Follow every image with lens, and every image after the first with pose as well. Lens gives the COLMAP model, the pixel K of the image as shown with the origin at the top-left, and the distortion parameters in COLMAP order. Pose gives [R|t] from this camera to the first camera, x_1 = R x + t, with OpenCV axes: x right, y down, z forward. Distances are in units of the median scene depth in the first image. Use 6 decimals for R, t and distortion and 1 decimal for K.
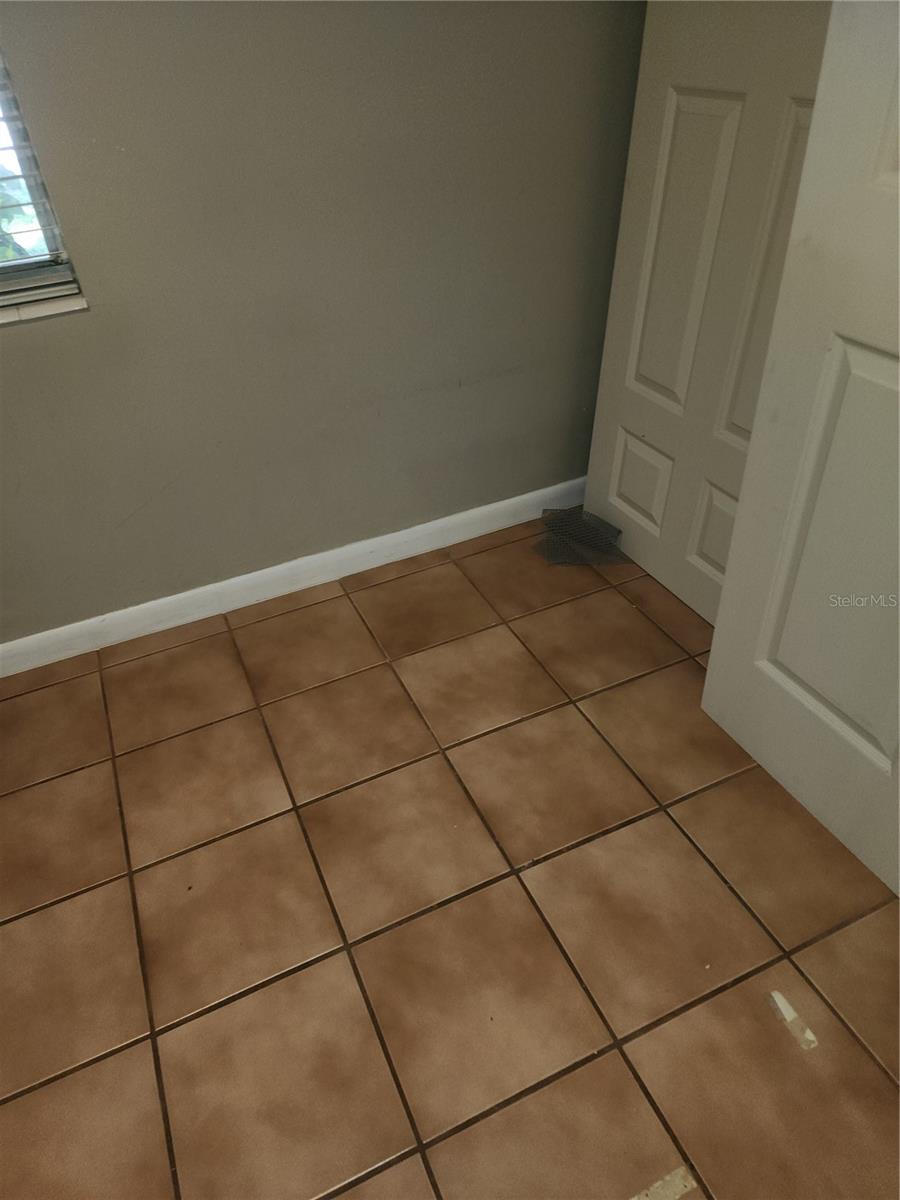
lens RADIAL K [[798.4, 0, 442.7], [0, 798.4, 603.4], [0, 0, 1]] dist [0.085052, -0.071643]
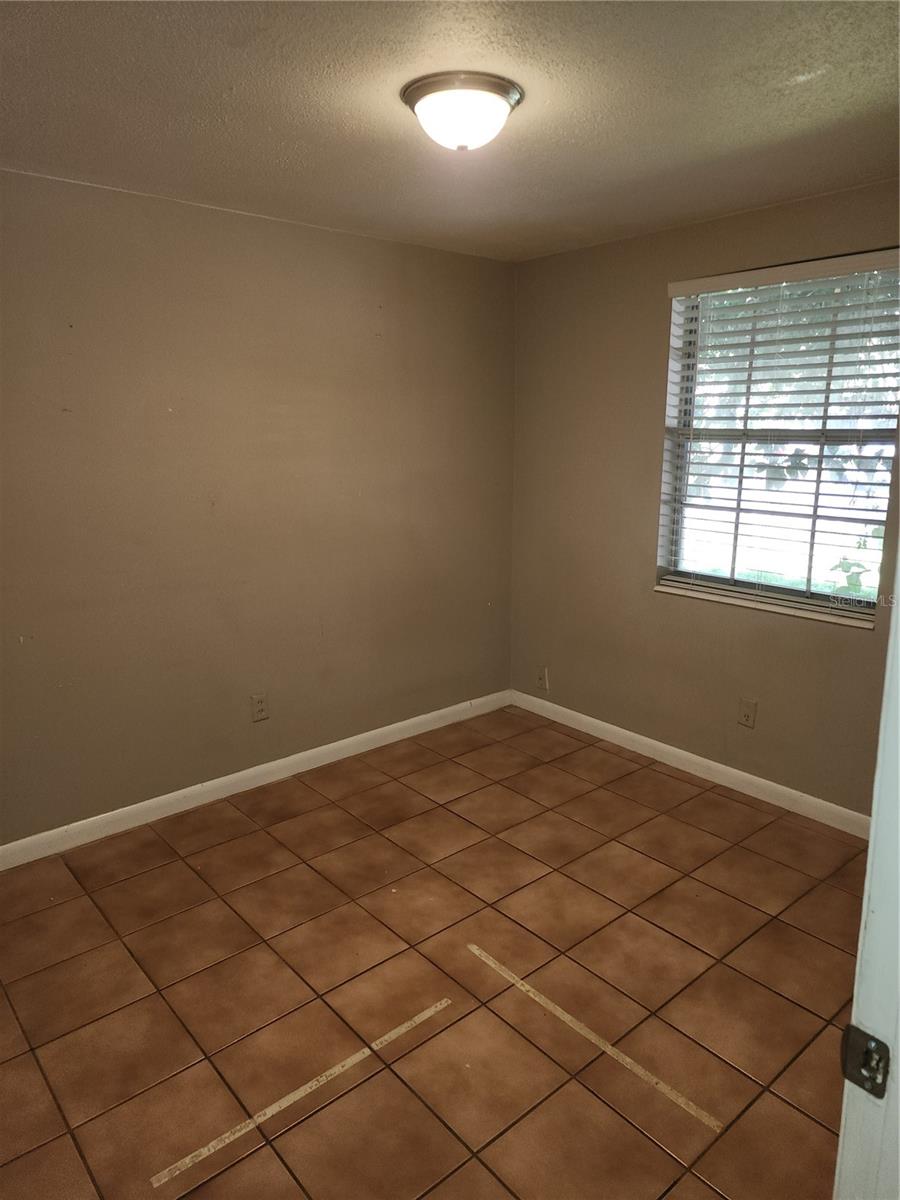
lens RADIAL K [[798.4, 0, 451.6], [0, 798.4, 595.0], [0, 0, 1]] dist [0.085052, -0.071643]
pose [[0.283850, 0.267991, -0.920657, 1.165400], [-0.593896, 0.802947, 0.050622, 0.049024], [0.752805, 0.532406, 0.387076, -0.547522]]
